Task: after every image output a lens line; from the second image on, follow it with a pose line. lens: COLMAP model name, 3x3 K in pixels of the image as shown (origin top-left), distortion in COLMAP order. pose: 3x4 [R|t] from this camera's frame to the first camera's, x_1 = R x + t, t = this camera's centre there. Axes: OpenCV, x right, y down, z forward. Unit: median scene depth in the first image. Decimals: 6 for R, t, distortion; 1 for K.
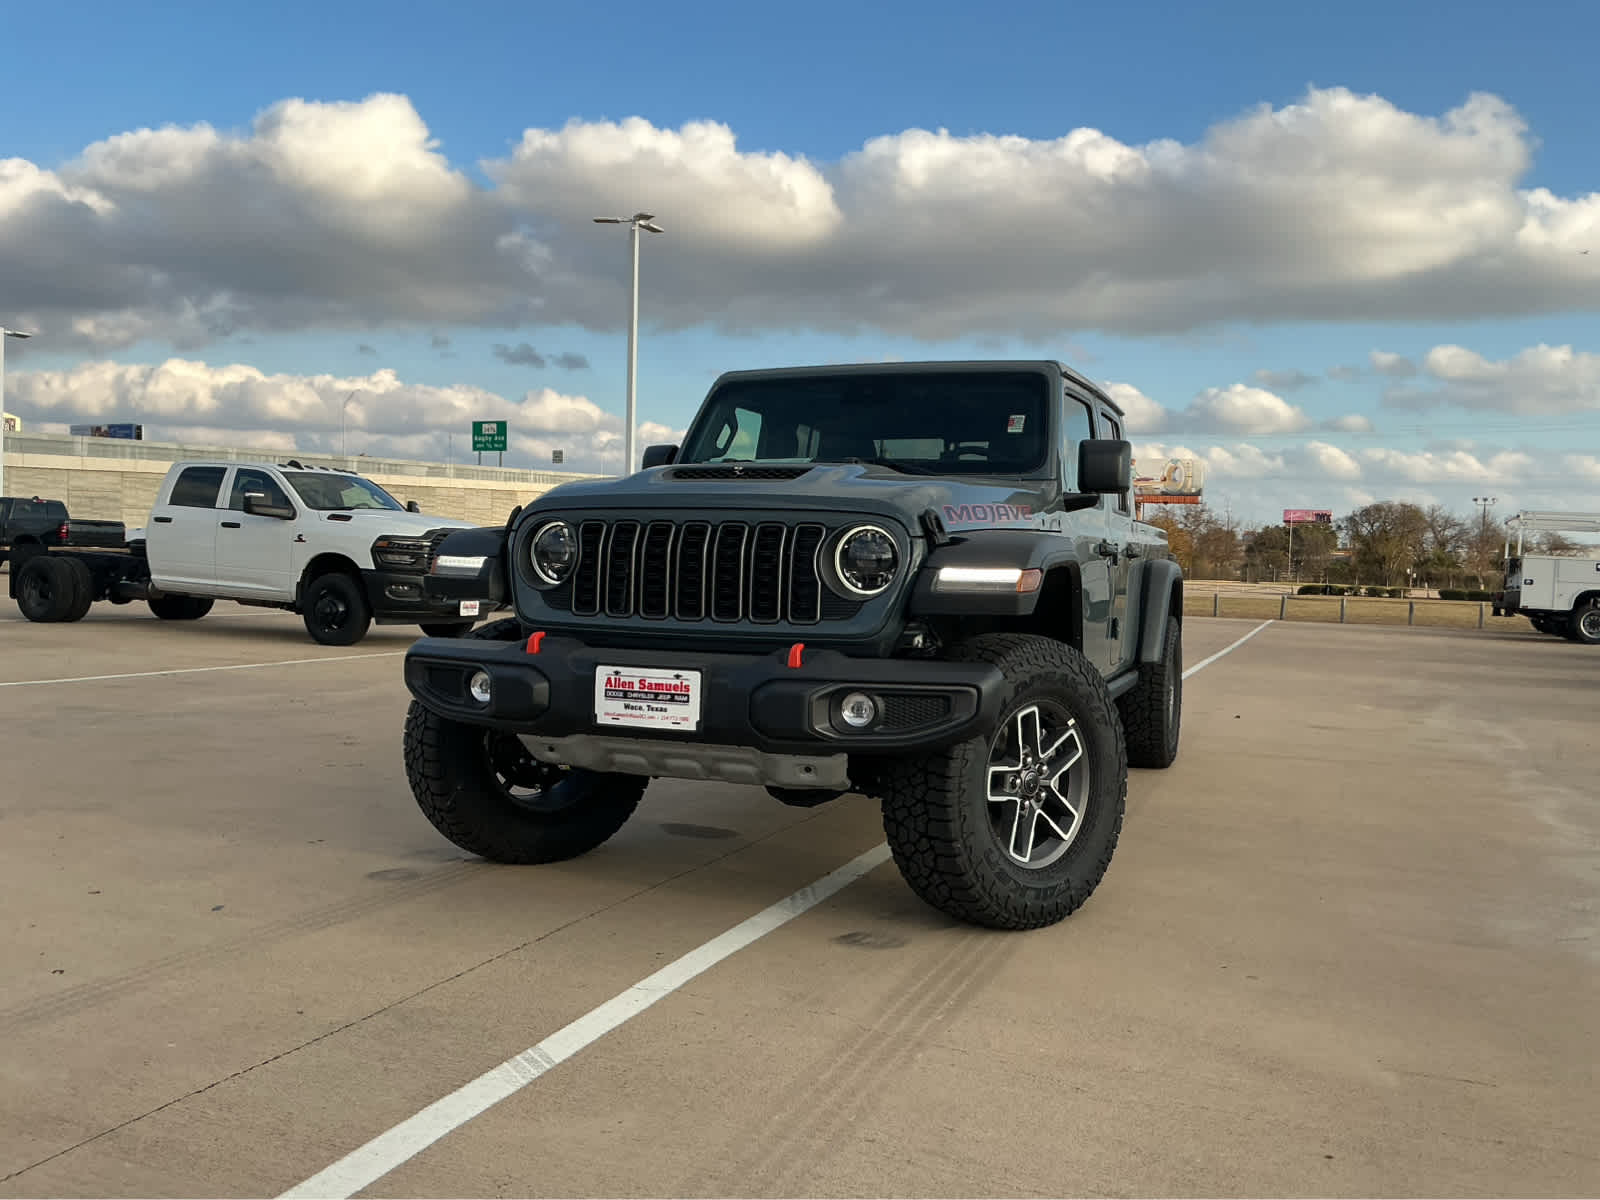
lens RADIAL K [[1451.4, 0, 789.2], [0, 1451.4, 589.9], [0, 0, 1]] dist [0.089281, -0.123462]
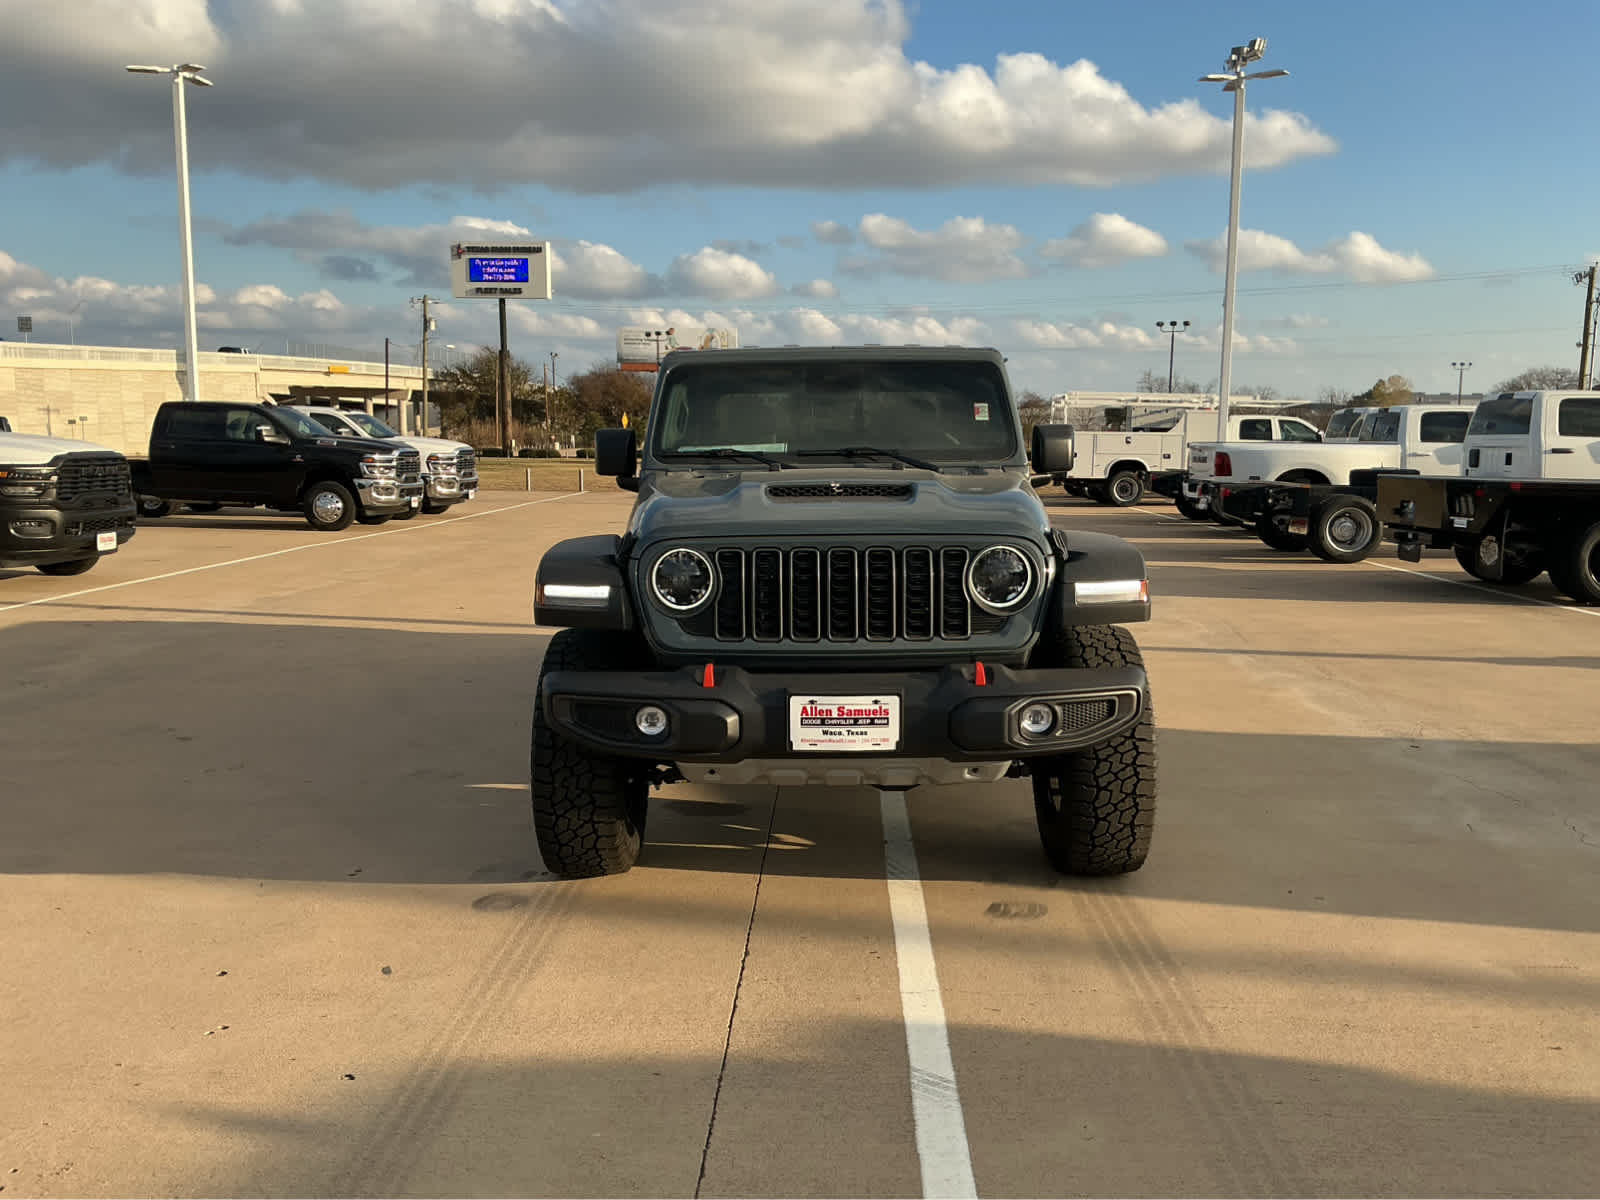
lens RADIAL K [[1451.4, 0, 810.7], [0, 1451.4, 589.3], [0, 0, 1]] dist [0.089281, -0.123462]
pose [[0.923331, -0.070843, 0.377415, -0.511056], [0.032170, 0.993651, 0.107812, -0.138495], [-0.382656, -0.087405, 0.919747, 0.029064]]
